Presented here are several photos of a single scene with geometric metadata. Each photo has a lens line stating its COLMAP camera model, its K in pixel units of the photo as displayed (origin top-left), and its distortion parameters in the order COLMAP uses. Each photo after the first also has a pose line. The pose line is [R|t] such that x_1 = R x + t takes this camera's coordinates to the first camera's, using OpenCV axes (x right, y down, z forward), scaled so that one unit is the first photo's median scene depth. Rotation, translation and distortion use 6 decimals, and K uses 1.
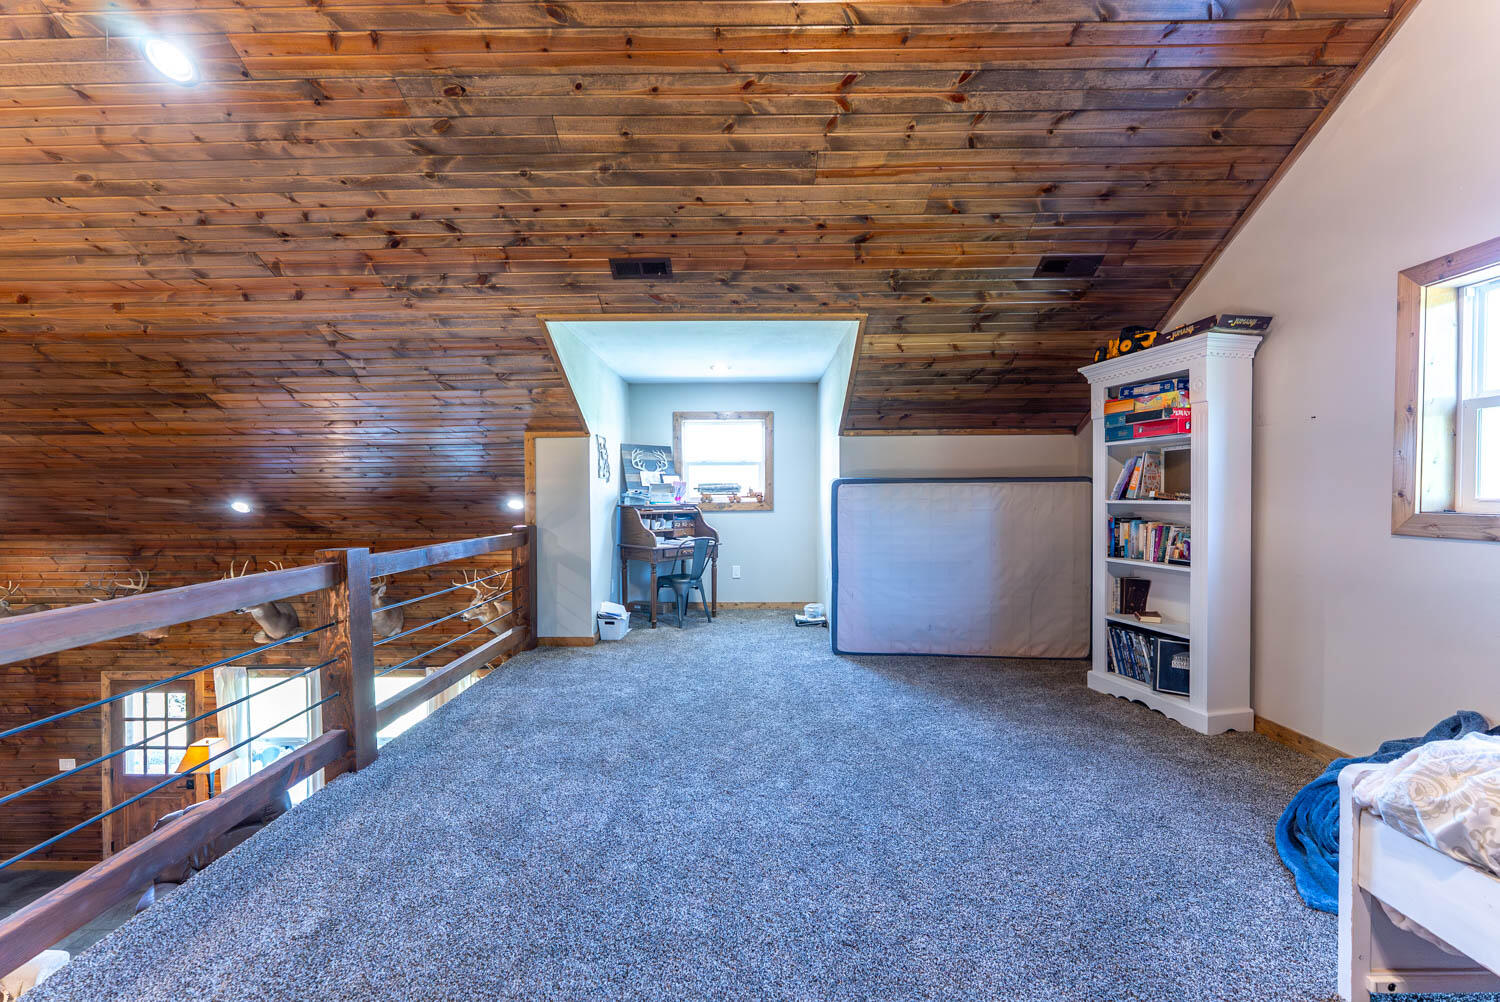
lens RADIAL K [[600.8, 0, 745.9], [0, 600.8, 505.3], [0, 0, 1]] dist [-0.001685, -0.000692]
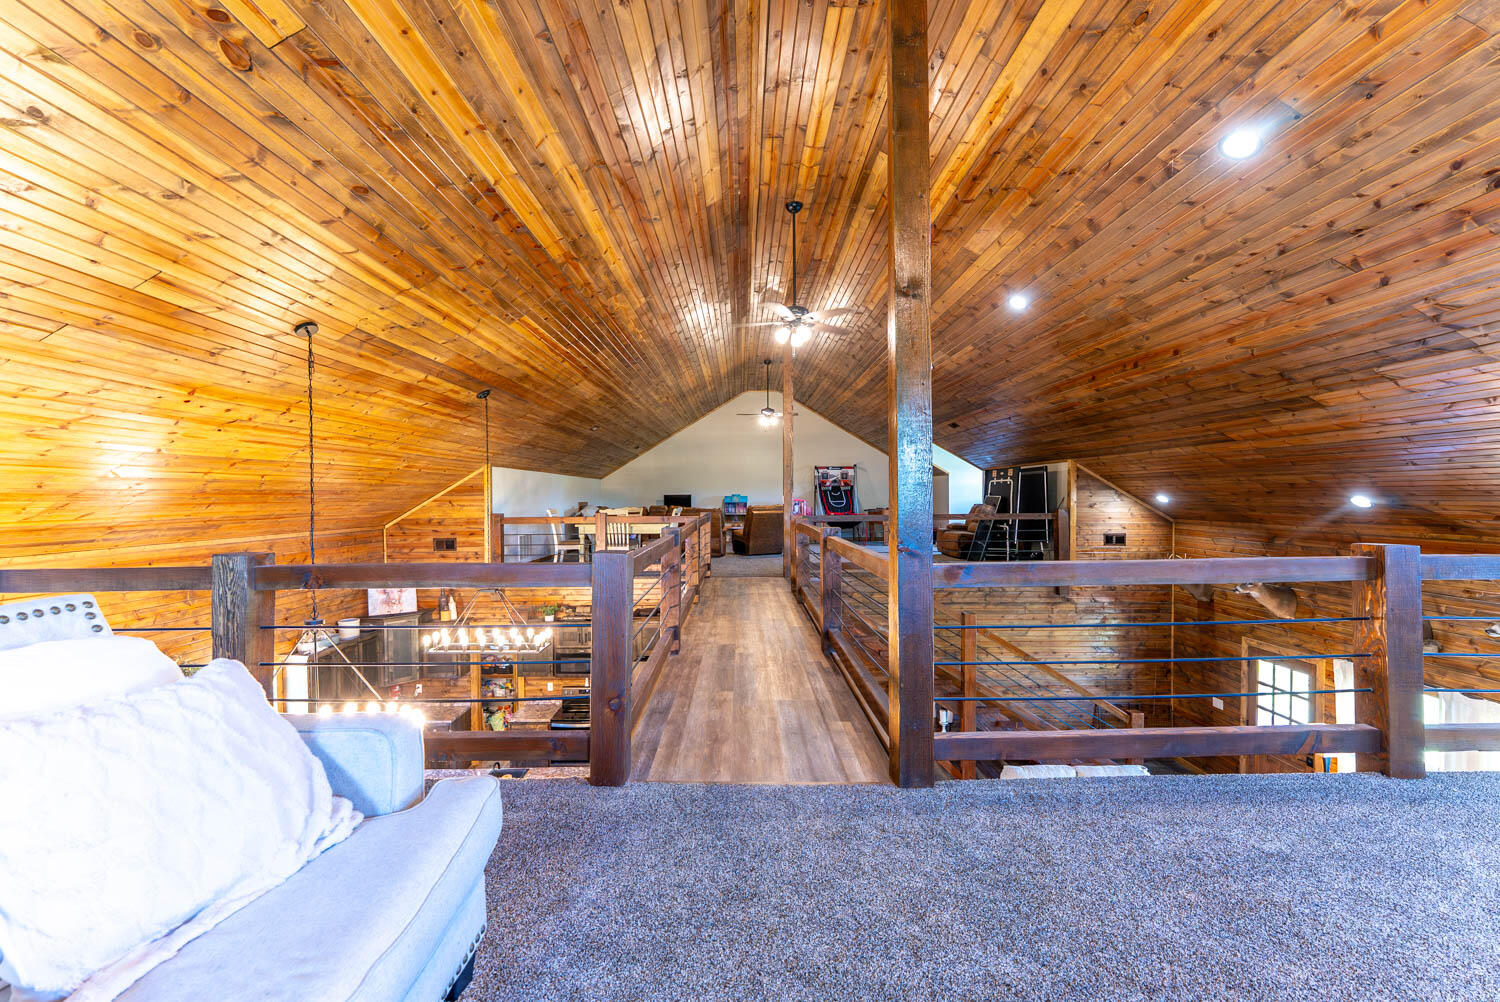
lens RADIAL K [[600.8, 0, 750.4], [0, 600.8, 501.1], [0, 0, 1]] dist [-0.001685, -0.000692]
pose [[0.019647, 0.012618, -0.999727, 0.182506], [-0.010667, 0.999866, 0.012410, 0.000963], [0.999750, 0.010421, 0.019779, -0.029727]]
